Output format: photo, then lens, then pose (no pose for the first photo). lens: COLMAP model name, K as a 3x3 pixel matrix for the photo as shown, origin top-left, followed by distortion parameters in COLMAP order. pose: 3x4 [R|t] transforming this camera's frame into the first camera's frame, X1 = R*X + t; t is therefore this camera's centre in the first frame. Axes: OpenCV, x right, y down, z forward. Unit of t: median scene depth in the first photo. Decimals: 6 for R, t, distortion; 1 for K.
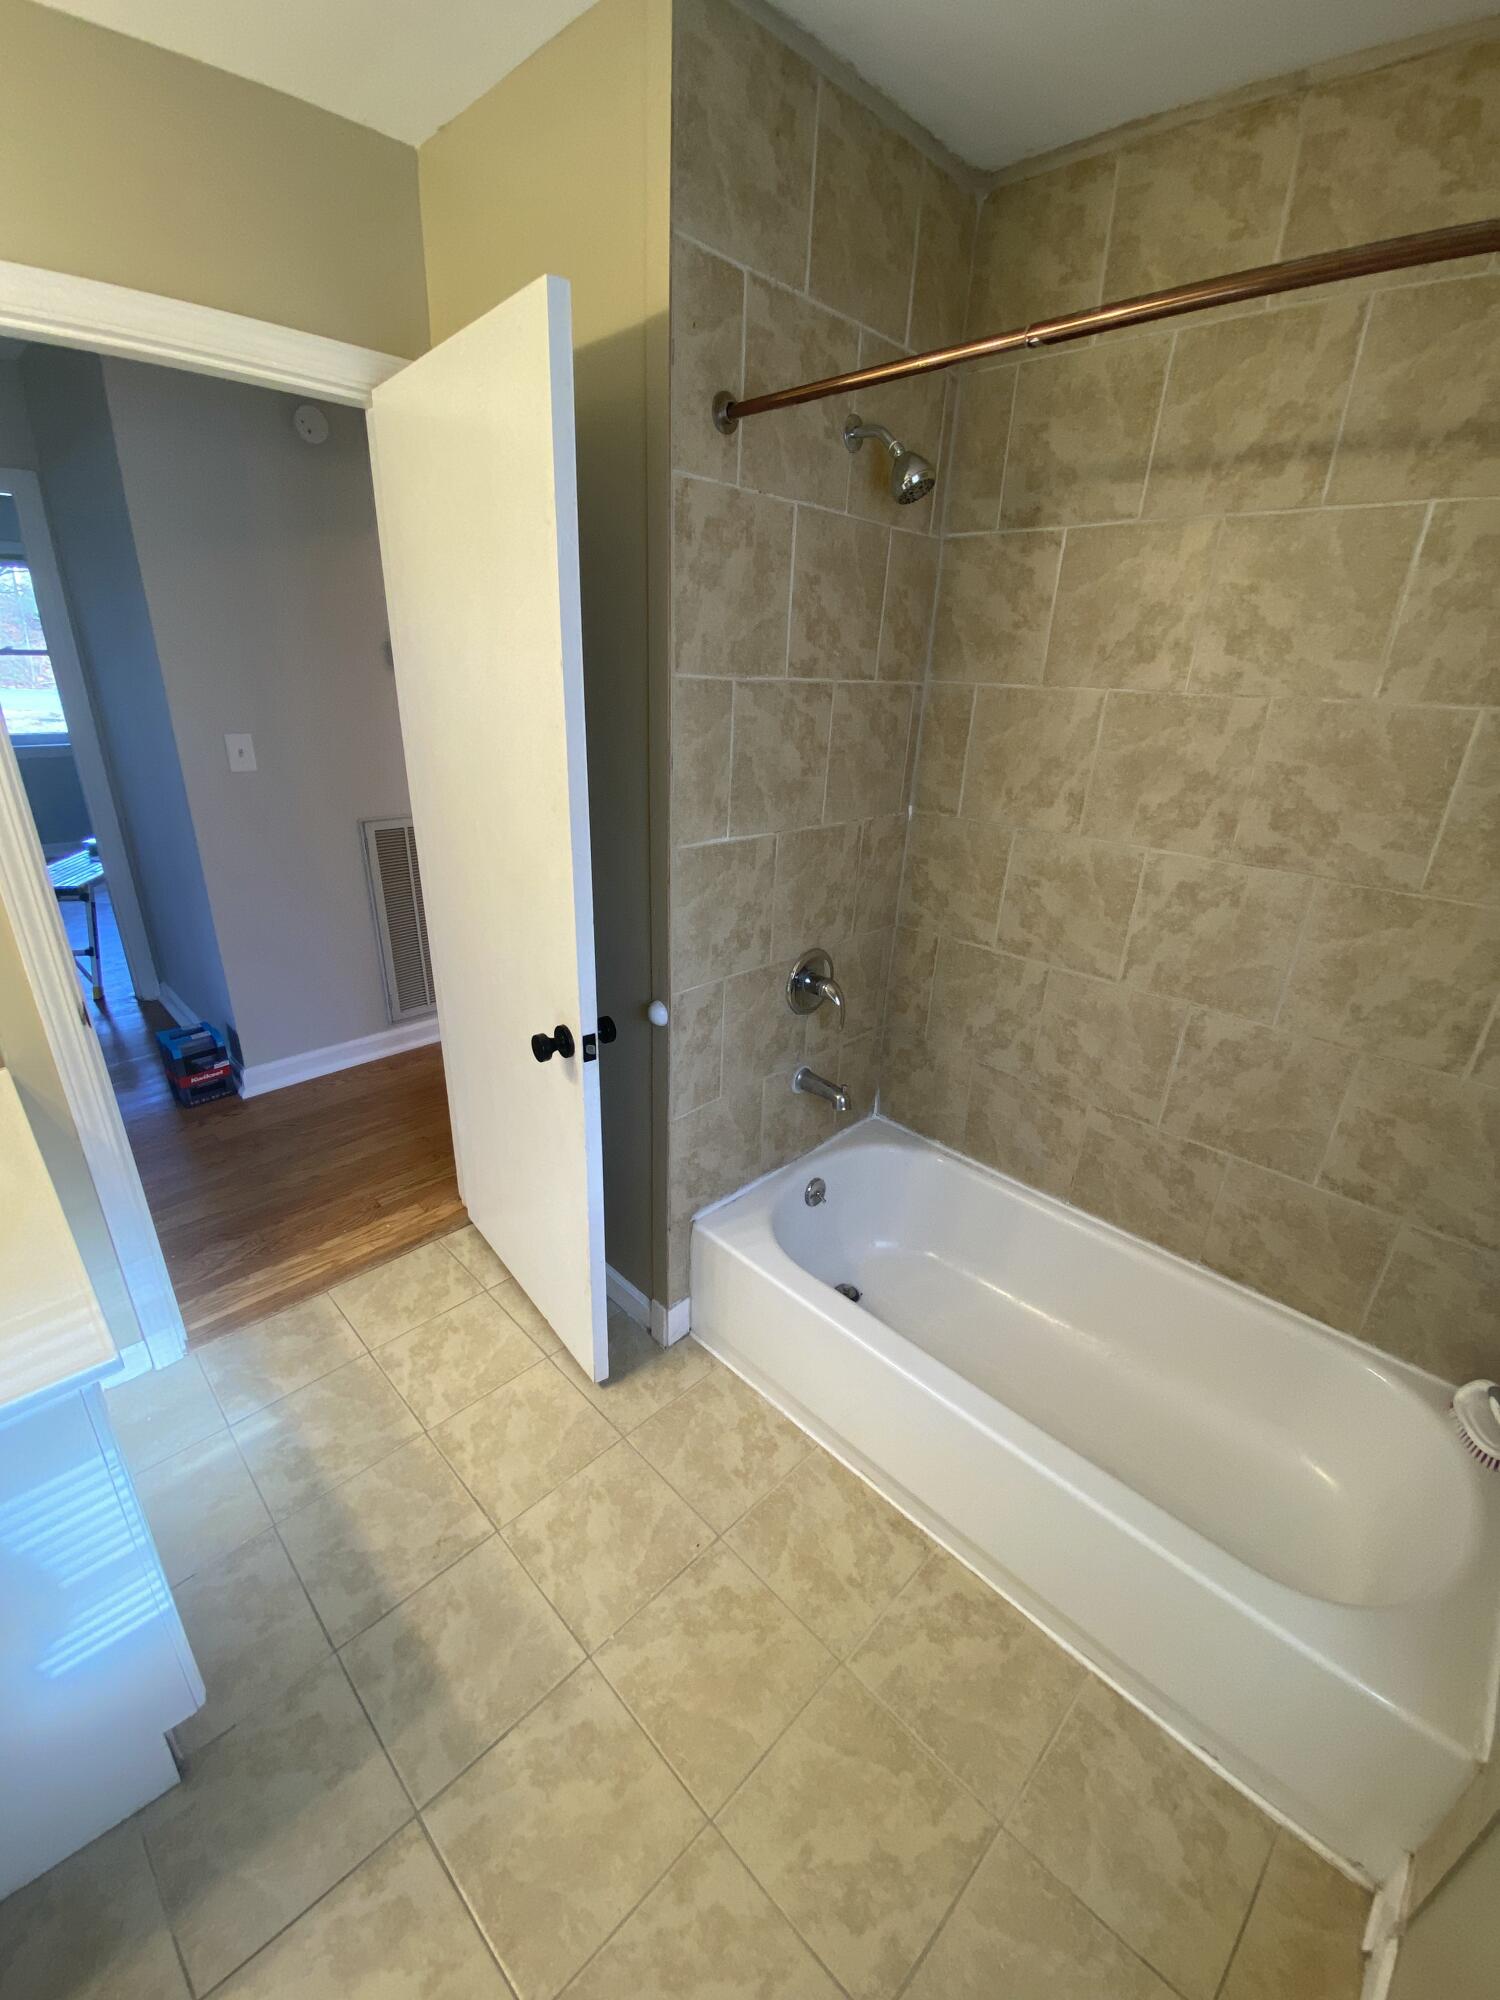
lens RADIAL K [[805.8, 0, 745.4], [0, 805.8, 1005.8], [0, 0, 1]] dist [0.033028, -0.025395]
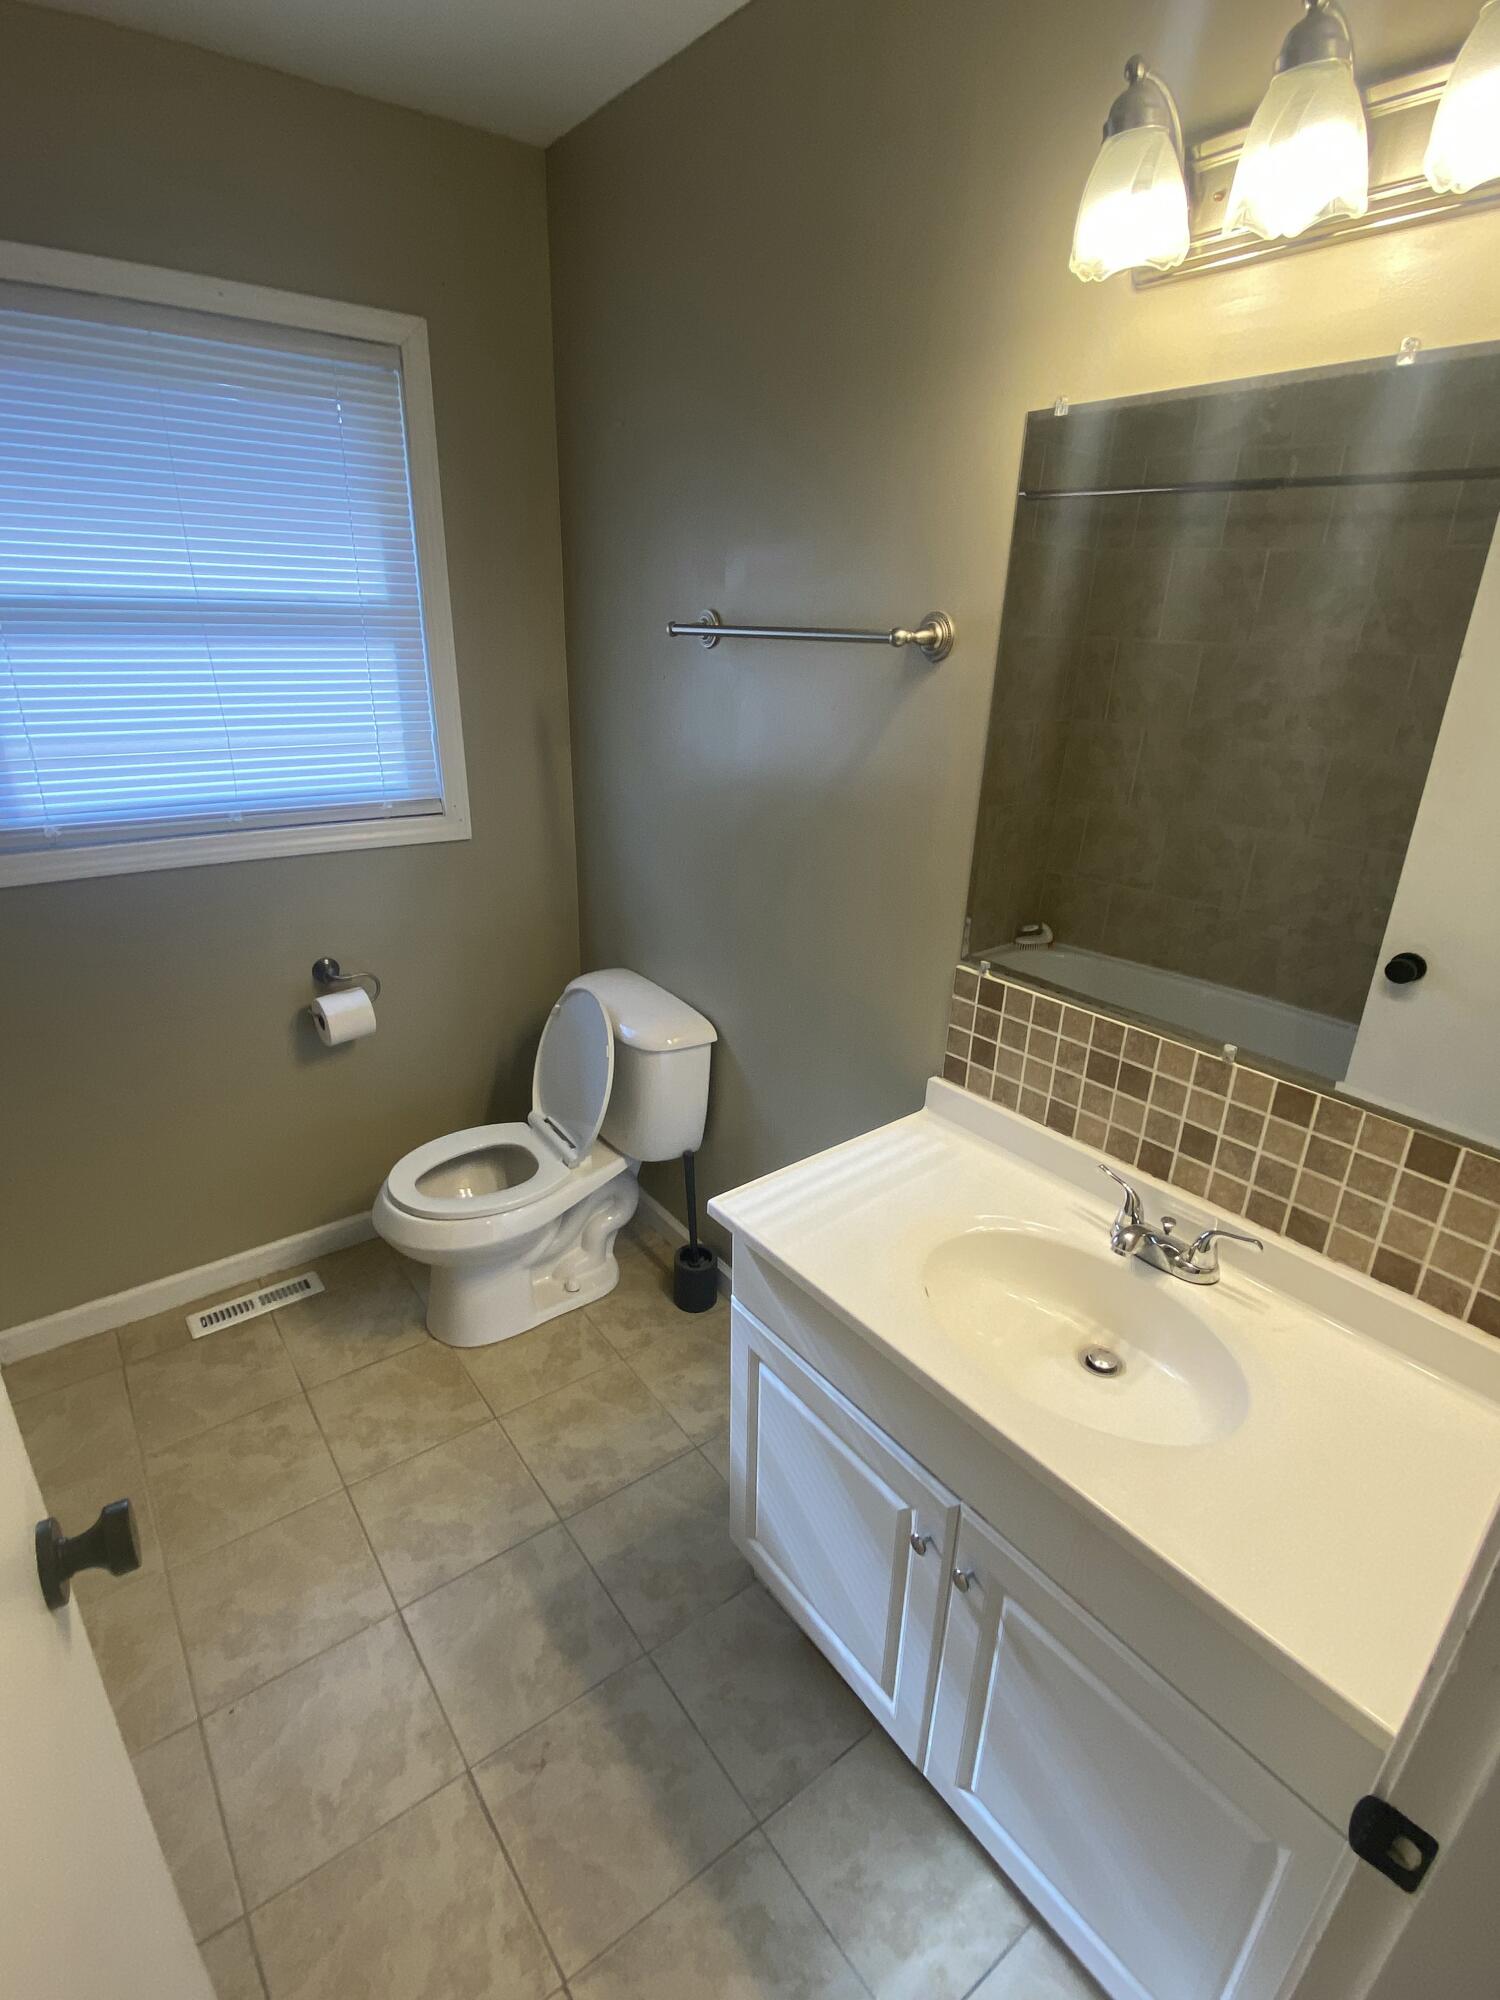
lens RADIAL K [[963.4, 0, 750.0], [0, 963.4, 1000.0], [0, 0, 1]] dist [-0.000861, -0.000205]
pose [[-0.989115, -0.101438, 0.106593, -0.664720], [0.002789, 0.711347, 0.702835, -0.559366], [-0.147119, 0.695482, -0.703321, 1.239994]]
